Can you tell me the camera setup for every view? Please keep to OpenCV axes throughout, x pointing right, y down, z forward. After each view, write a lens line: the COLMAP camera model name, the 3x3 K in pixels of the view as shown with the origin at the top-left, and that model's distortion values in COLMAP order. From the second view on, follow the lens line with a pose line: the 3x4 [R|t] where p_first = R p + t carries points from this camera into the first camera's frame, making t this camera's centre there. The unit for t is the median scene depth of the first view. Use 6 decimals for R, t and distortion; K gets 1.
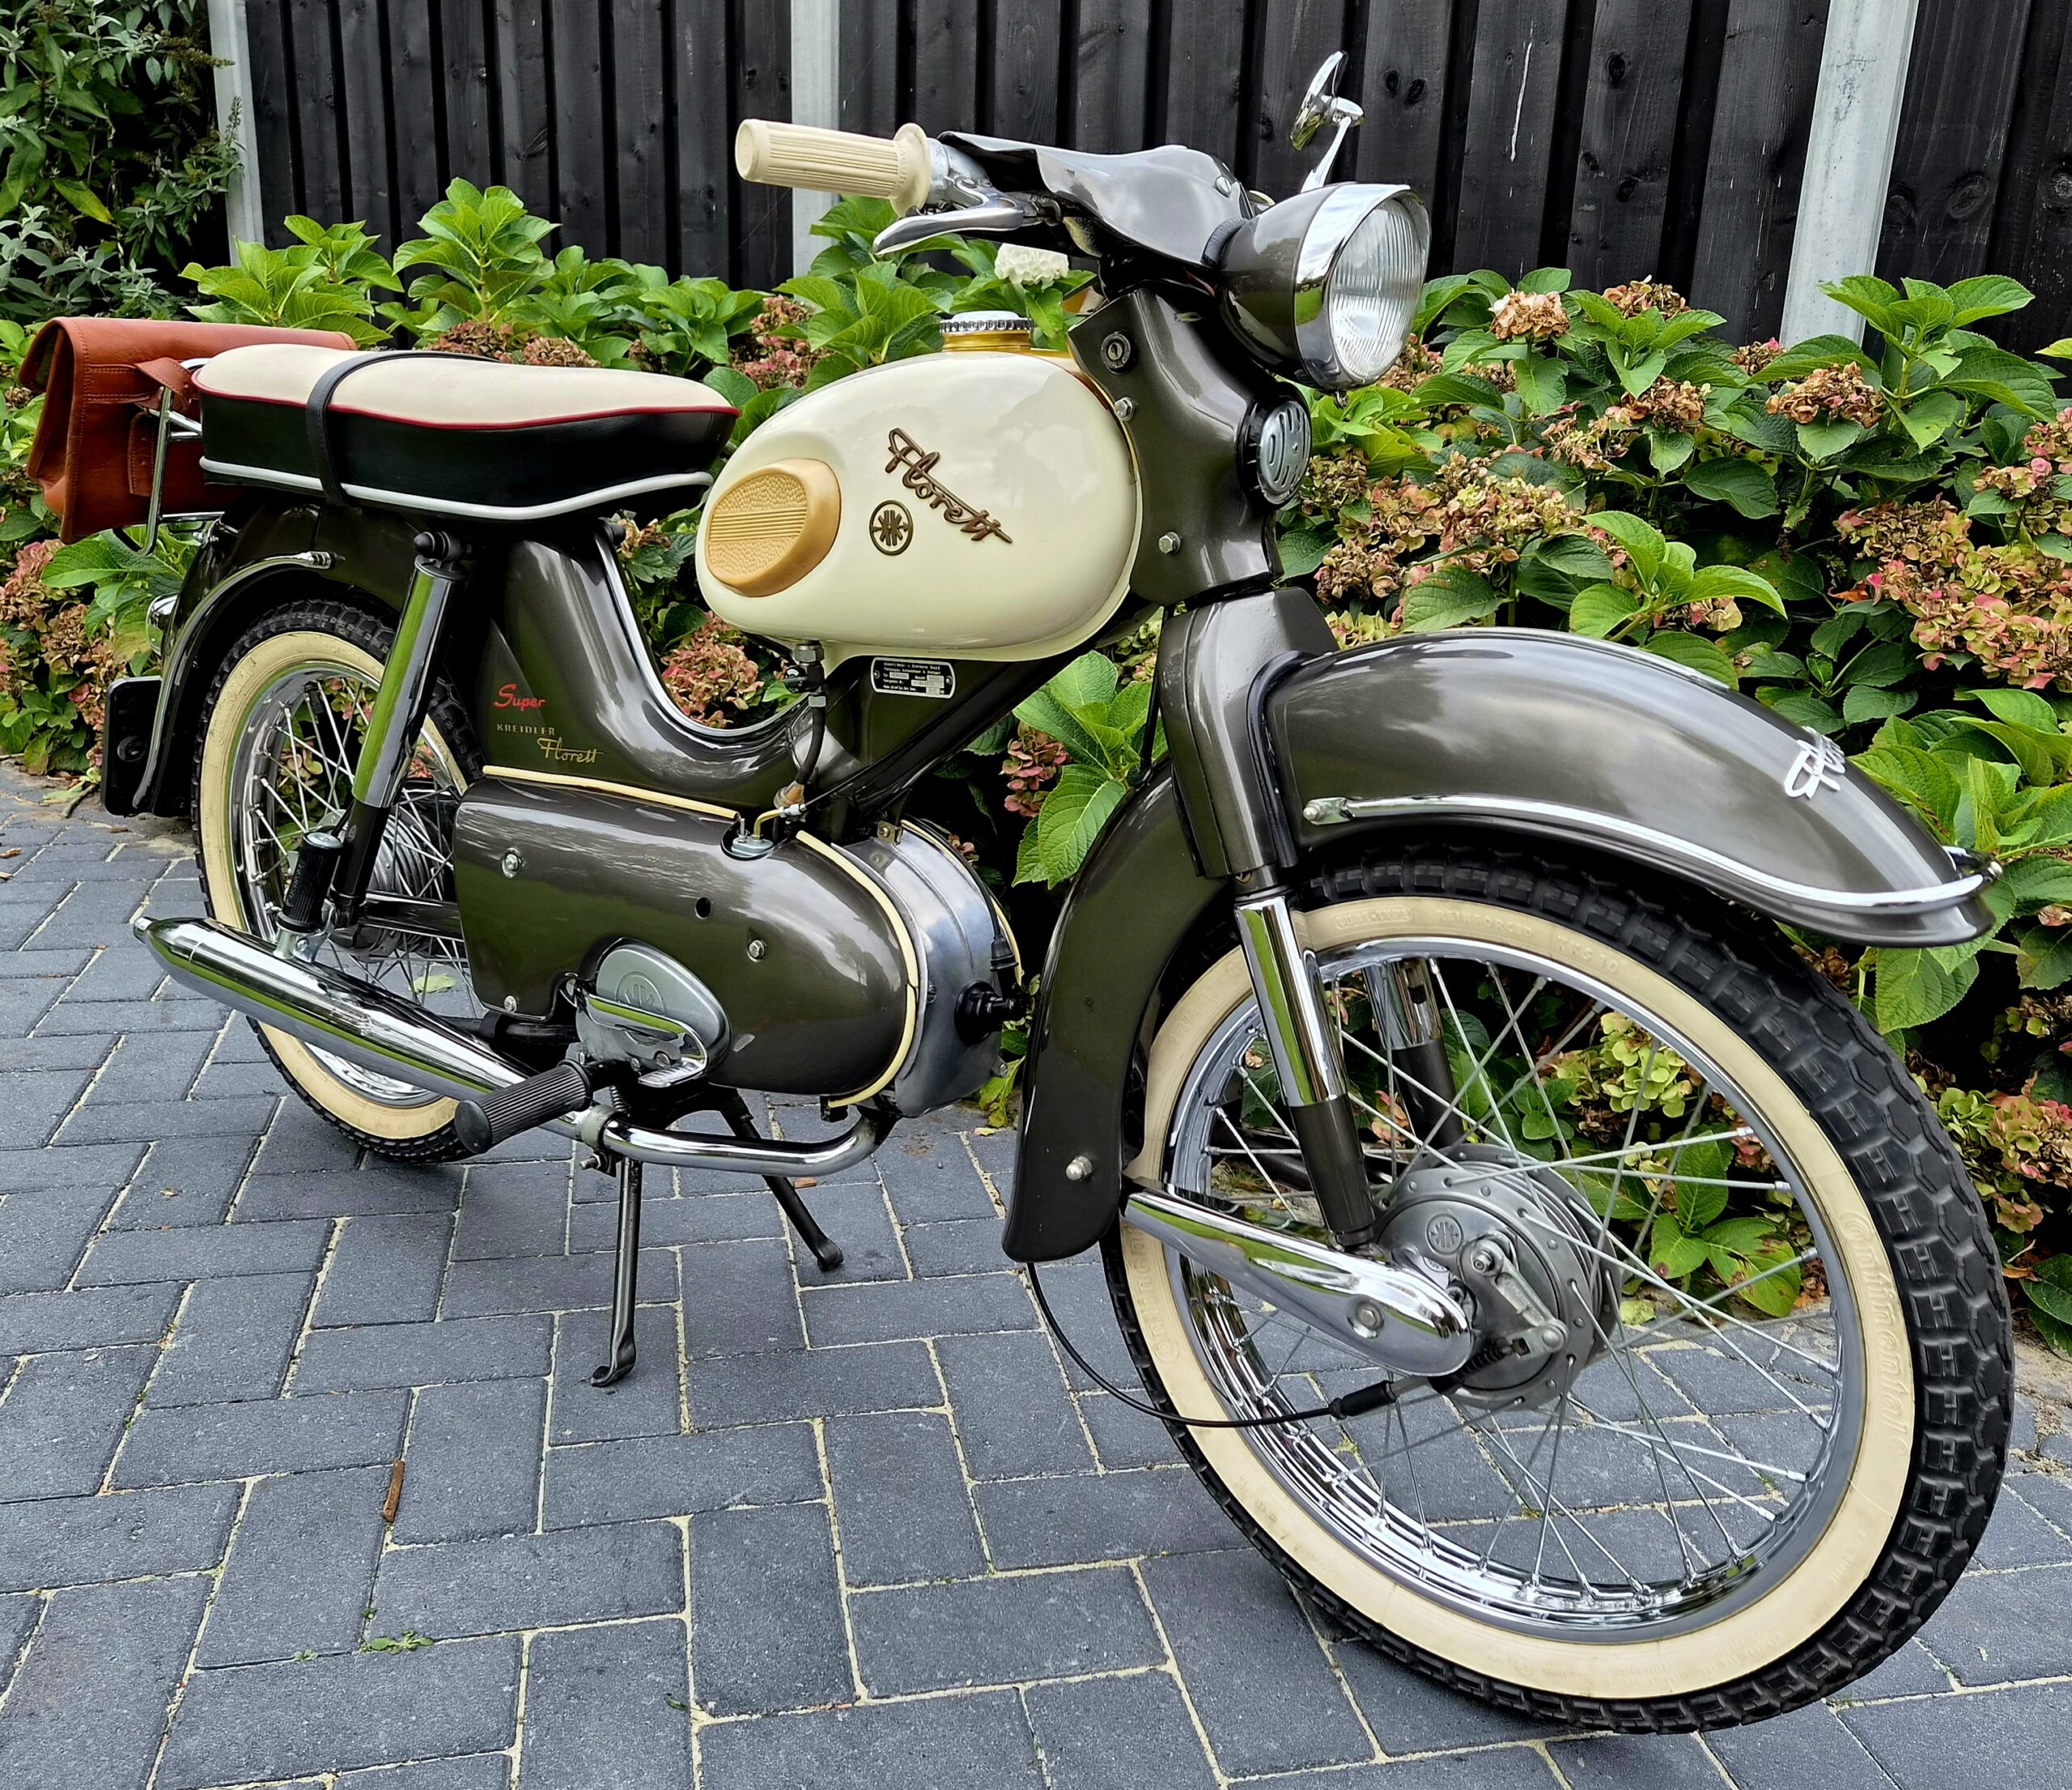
lens RADIAL K [[1821.9, 0, 1033.9], [0, 1821.9, 845.8], [0, 0, 1]] dist [0.042128, -0.001914]
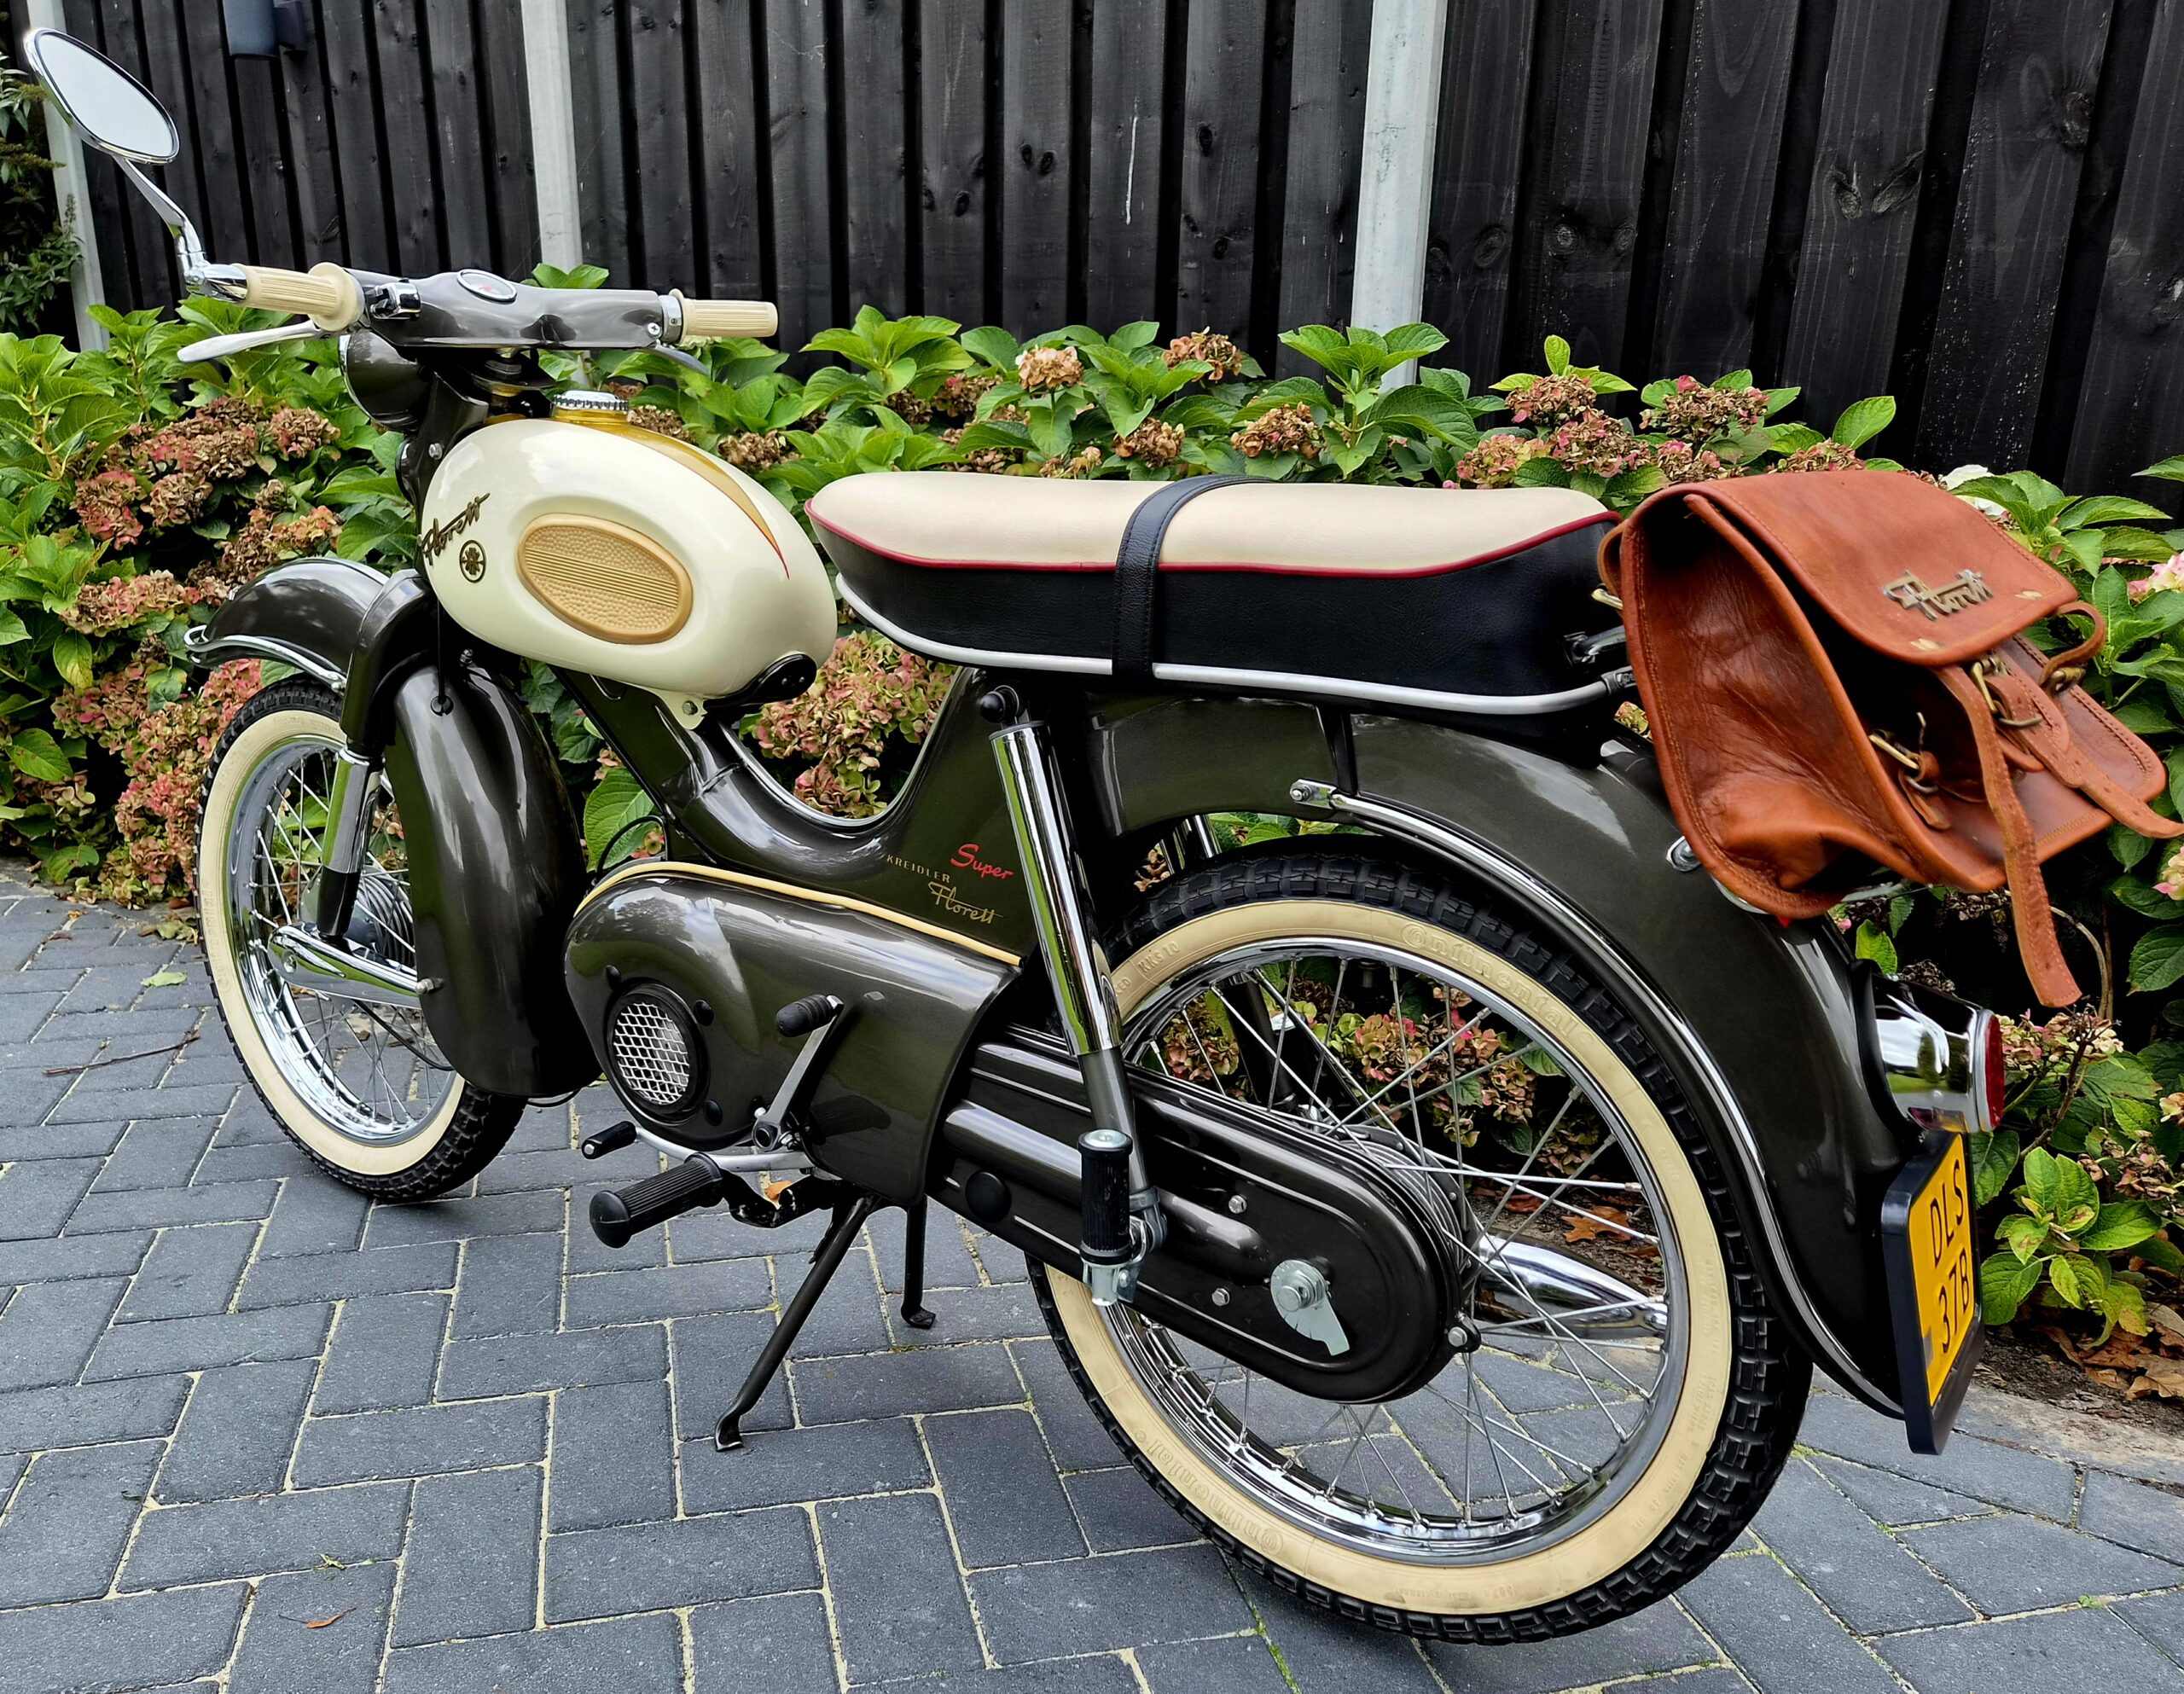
lens RADIAL K [[1692.2, 0, 991.2], [0, 1692.2, 951.9], [0, 0, 1]] dist [0.068655, -0.050893]
pose [[0.999477, -0.031092, -0.008892, 0.315127], [0.031489, 0.998320, 0.048637, 0.034847], [0.007365, -0.048891, 0.998777, -0.129095]]
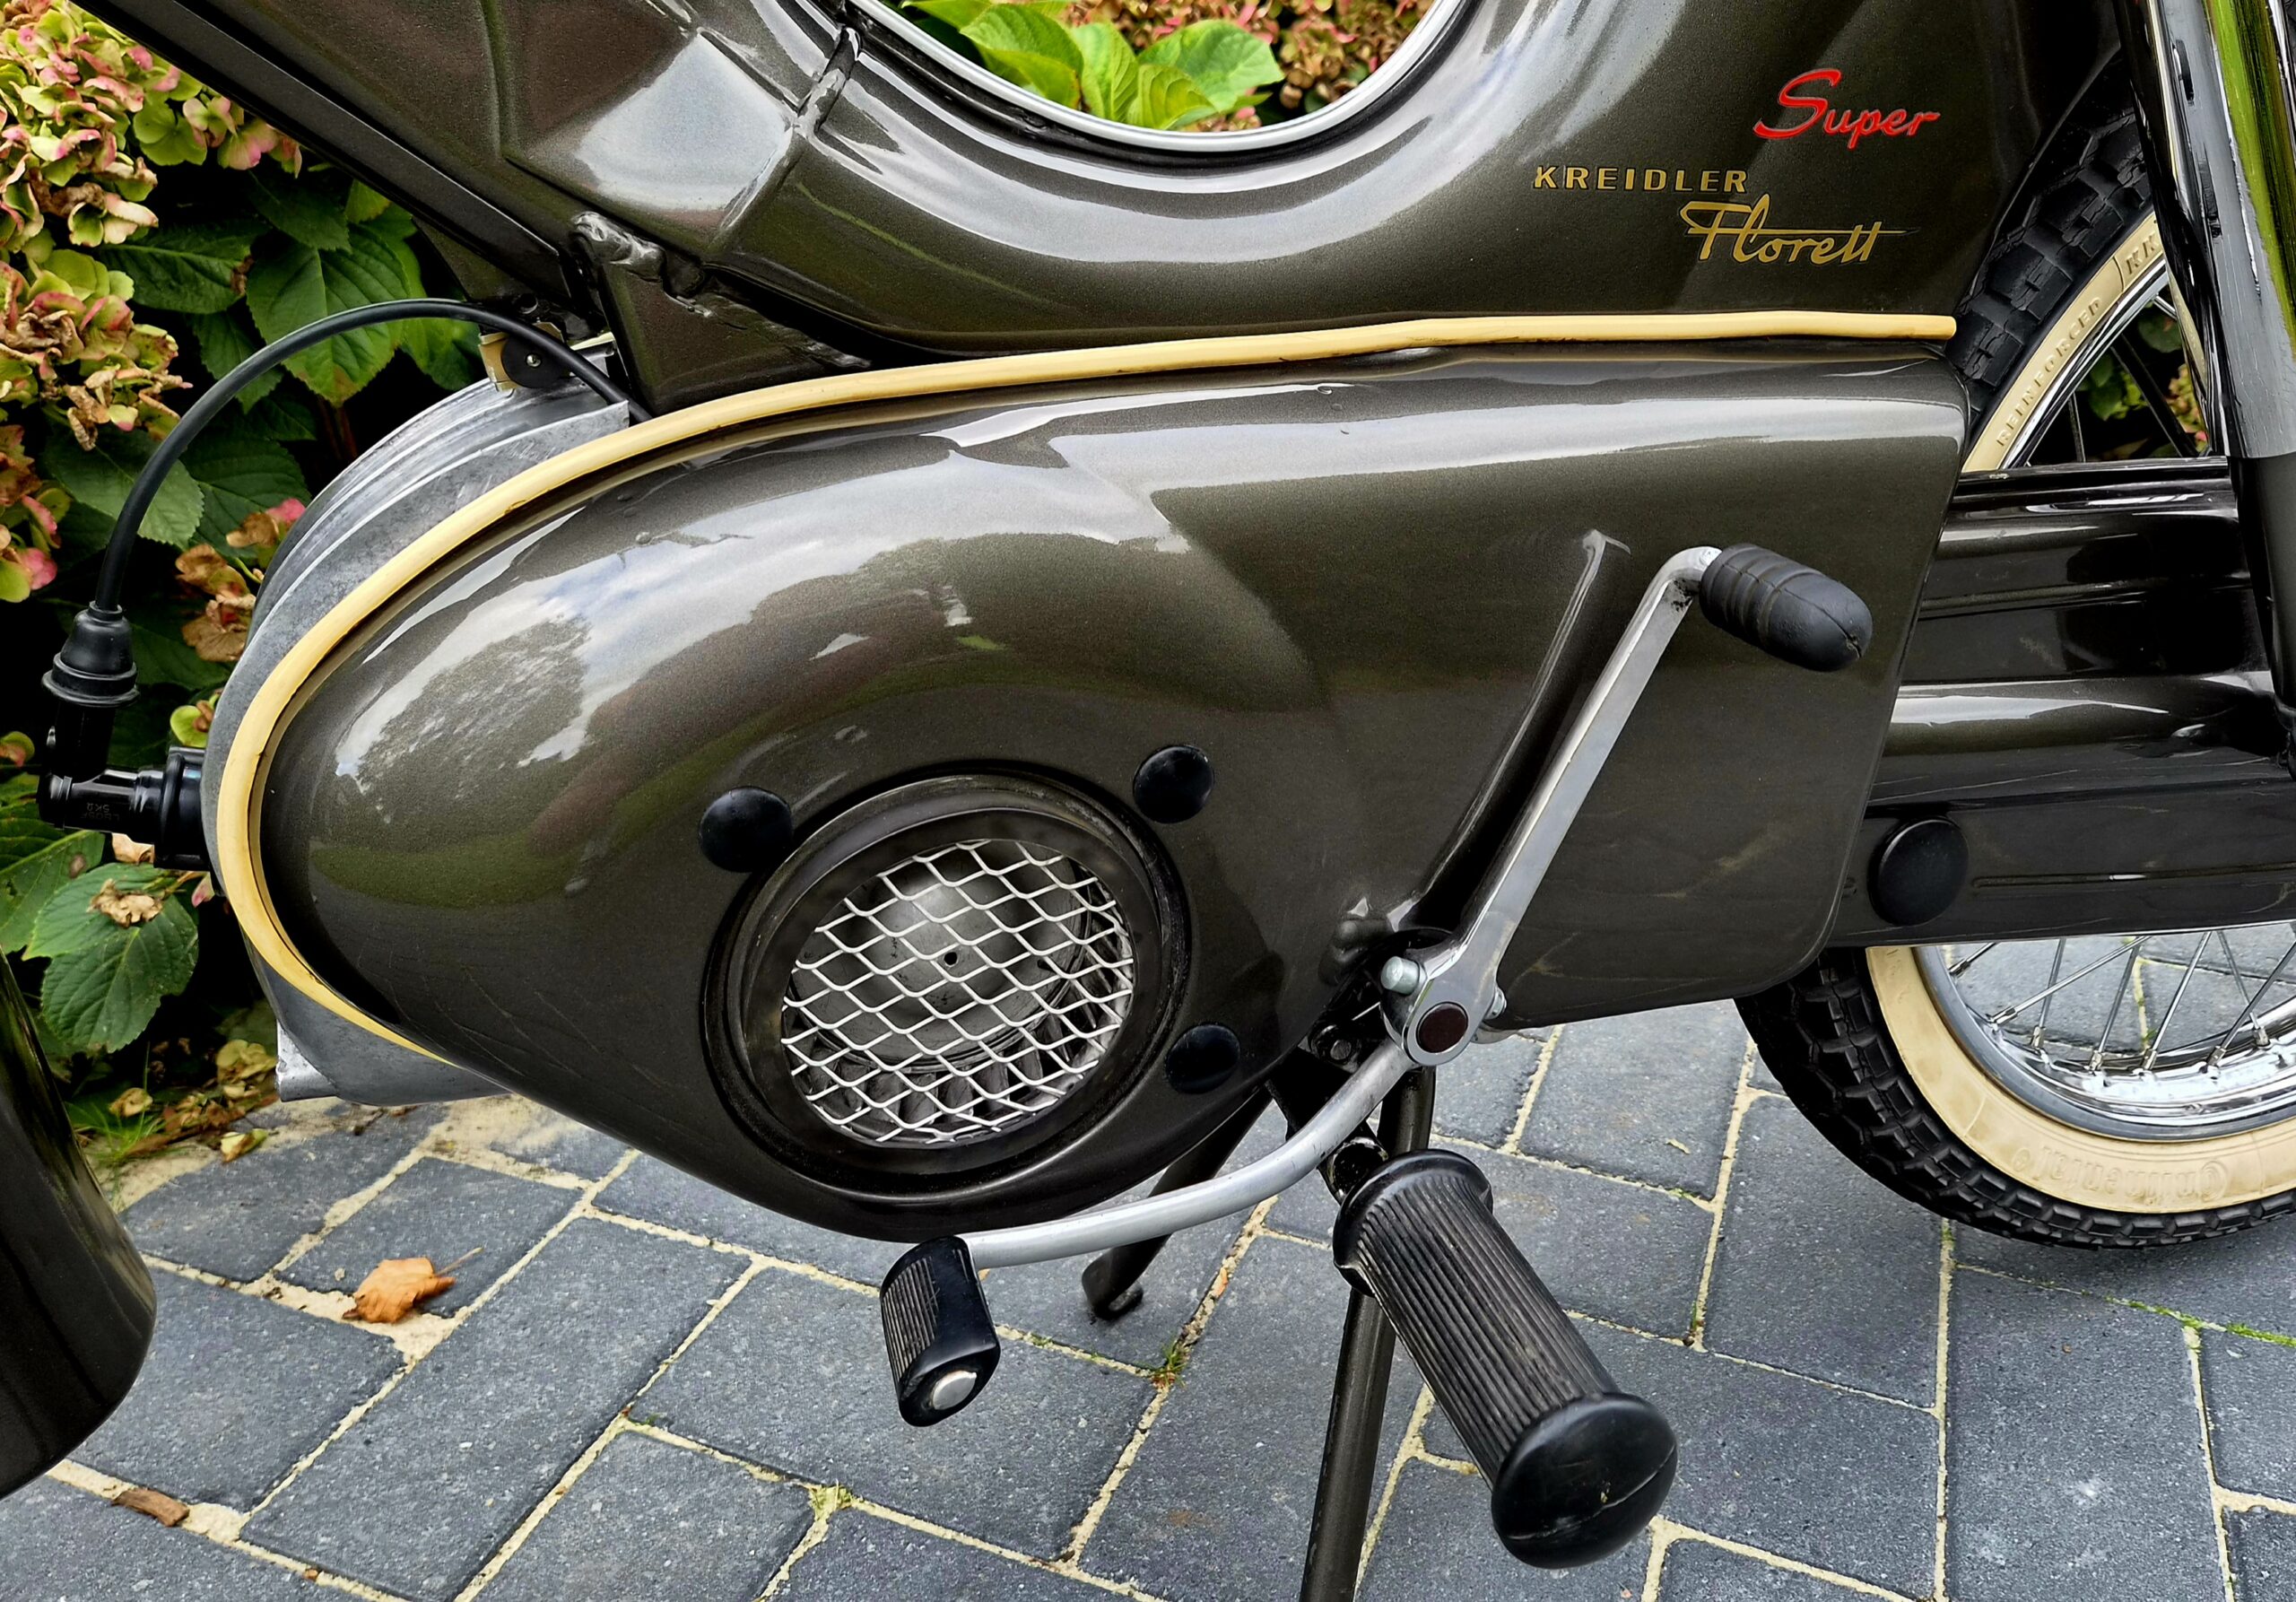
lens RADIAL K [[1871.4, 0, 1200.9], [0, 1871.4, 727.1], [0, 0, 1]] dist [-0.005579, -0.005532]
pose [[0.548267, -0.390415, 0.739581, -0.073910], [0.246187, 0.920505, 0.303419, 0.001007], [-0.799247, 0.015721, 0.600797, 0.566630]]
